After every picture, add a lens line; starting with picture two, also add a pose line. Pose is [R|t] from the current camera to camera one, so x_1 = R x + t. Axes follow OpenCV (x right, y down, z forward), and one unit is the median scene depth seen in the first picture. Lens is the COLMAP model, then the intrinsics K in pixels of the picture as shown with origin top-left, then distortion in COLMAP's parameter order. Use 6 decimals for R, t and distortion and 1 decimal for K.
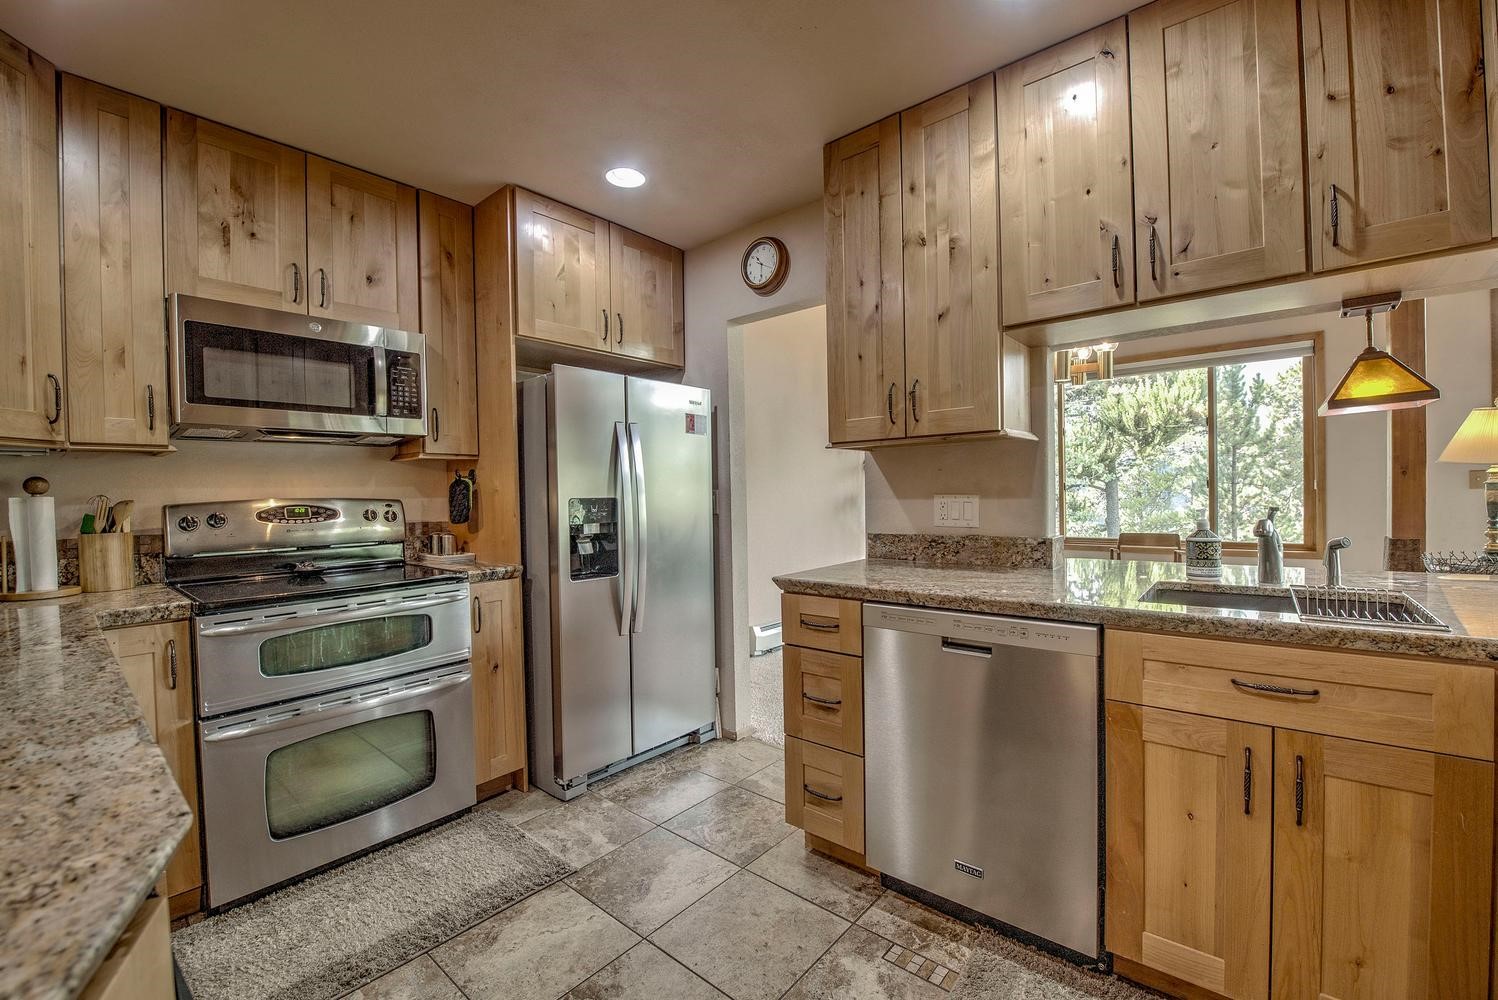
lens RADIAL K [[643.9, 0, 743.9], [0, 643.9, 492.6], [0, 0, 1]] dist [-0.014767, -0.000281]
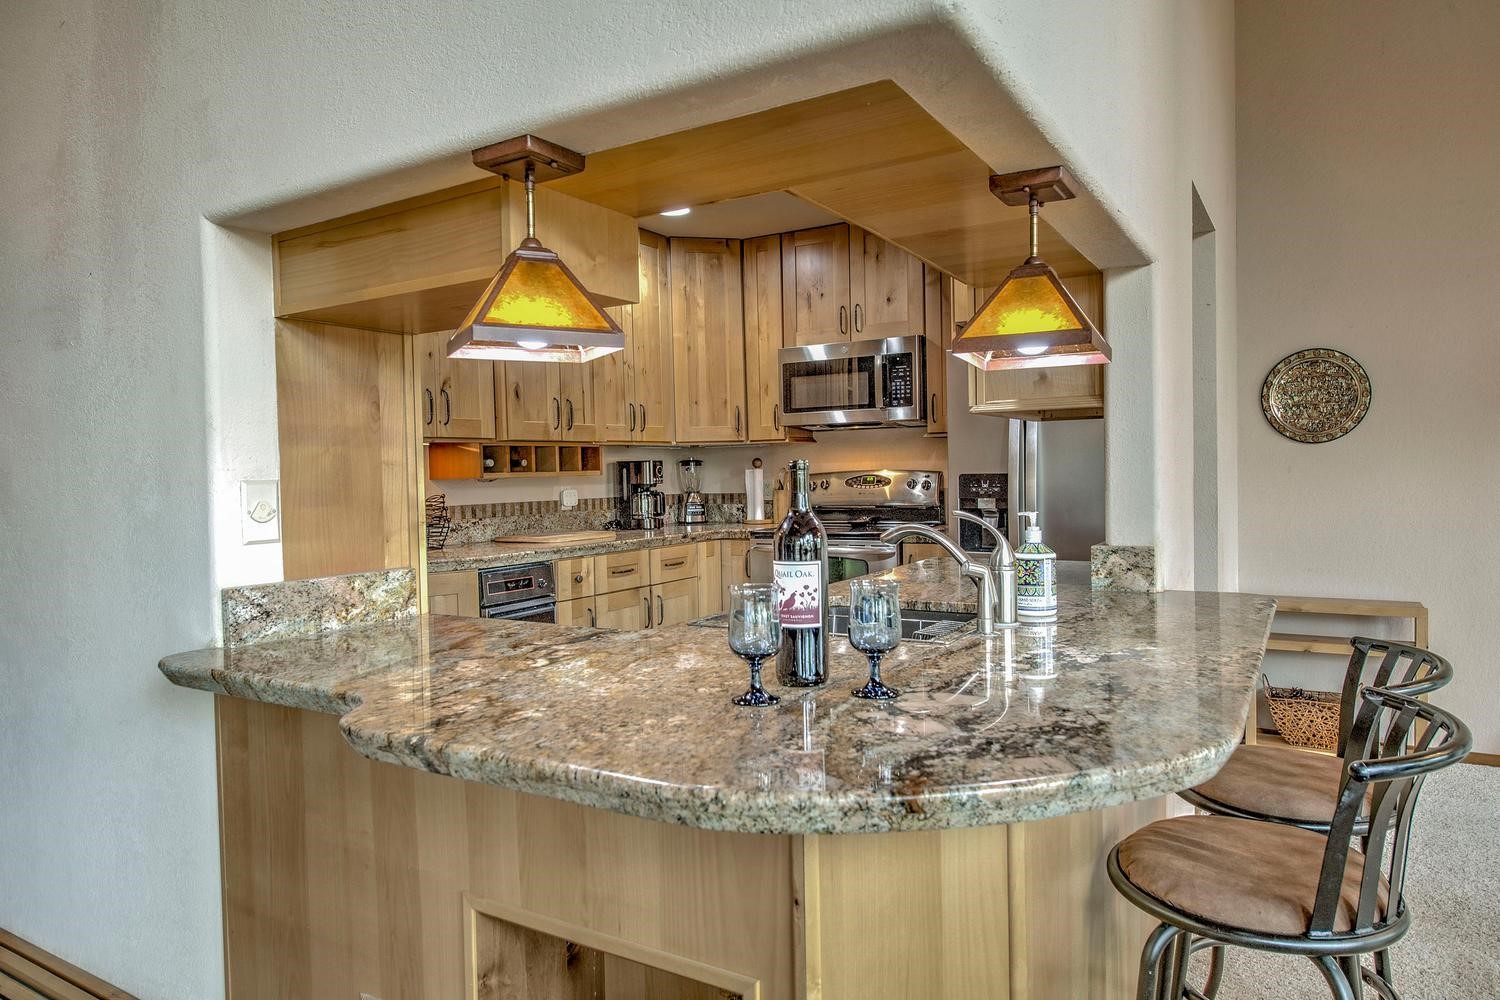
lens RADIAL K [[927.0, 0, 741.5], [0, 927.0, 496.4], [0, 0, 1]] dist [-0.003959, -0.001328]
pose [[0.153174, 0.045345, -0.987158, 1.248710], [0.016386, 0.998693, 0.048417, -0.036046], [0.988063, -0.023592, 0.152231, 0.428204]]
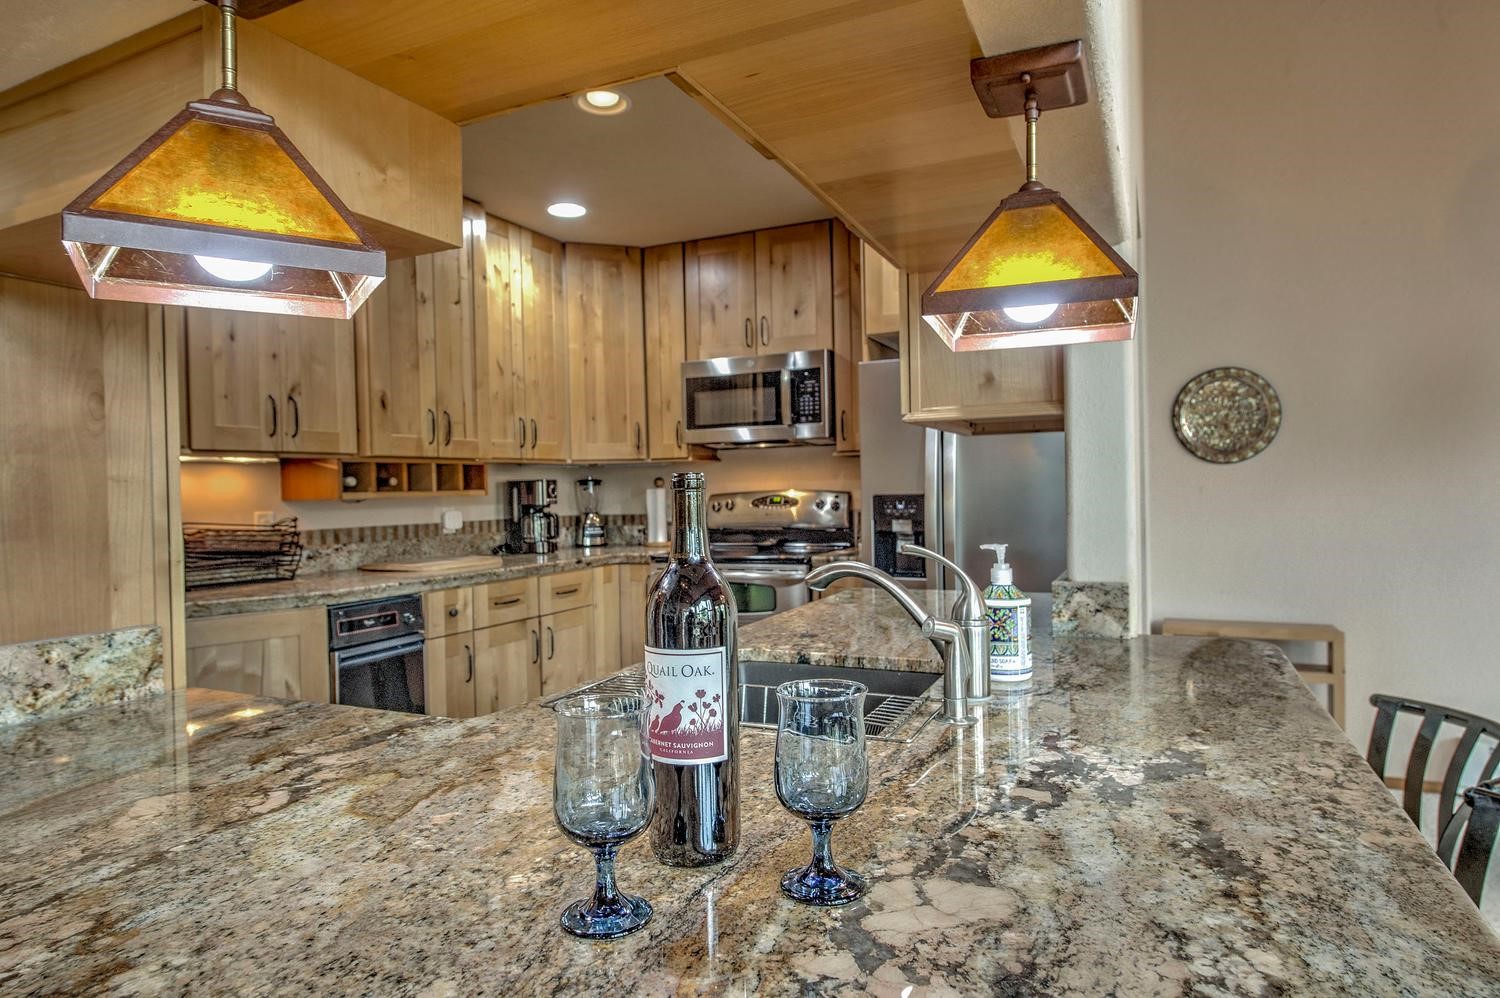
lens RADIAL K [[869.4, 0, 742.9], [0, 869.4, 492.6], [0, 0, 1]] dist [-0.001087, -0.000291]
pose [[0.256175, 0.020239, -0.966419, 1.031368], [0.013176, 0.999615, 0.024427, -0.031038], [0.966541, -0.018991, 0.255809, 0.481084]]
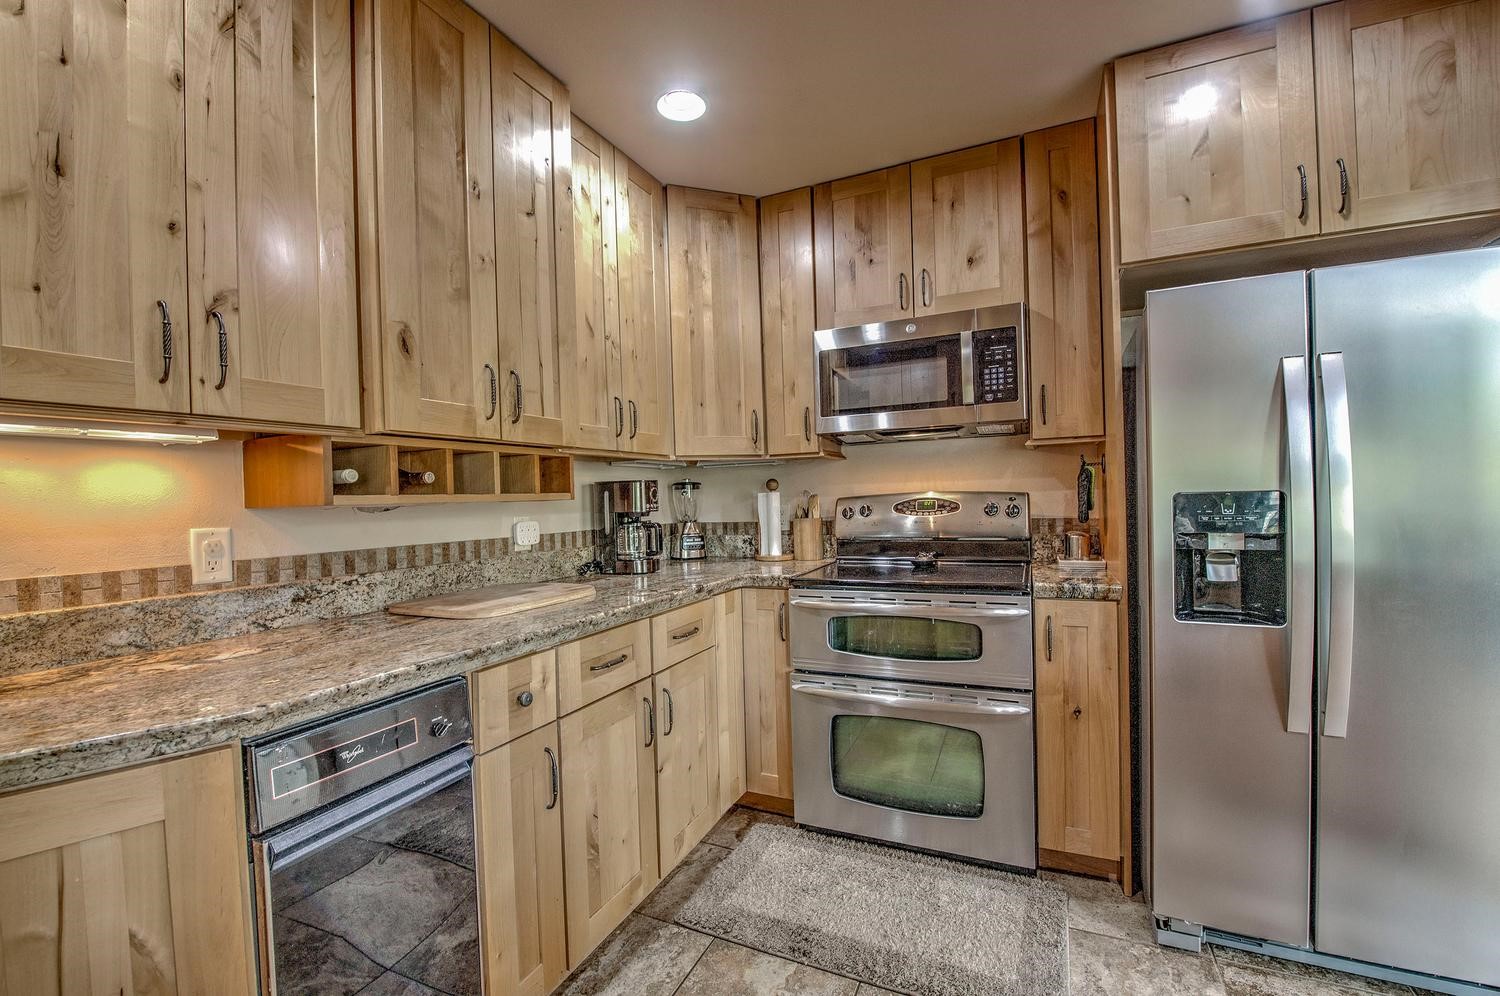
lens RADIAL K [[632.7, 0, 747.2], [0, 632.7, 498.2], [0, 0, 1]] dist [-0.018967, -0.000517]
pose [[0.258942, 0.013991, -0.965792, 0.240733], [0.020554, 0.999589, 0.019991, -0.007607], [0.965674, -0.025027, 0.258548, 0.441443]]
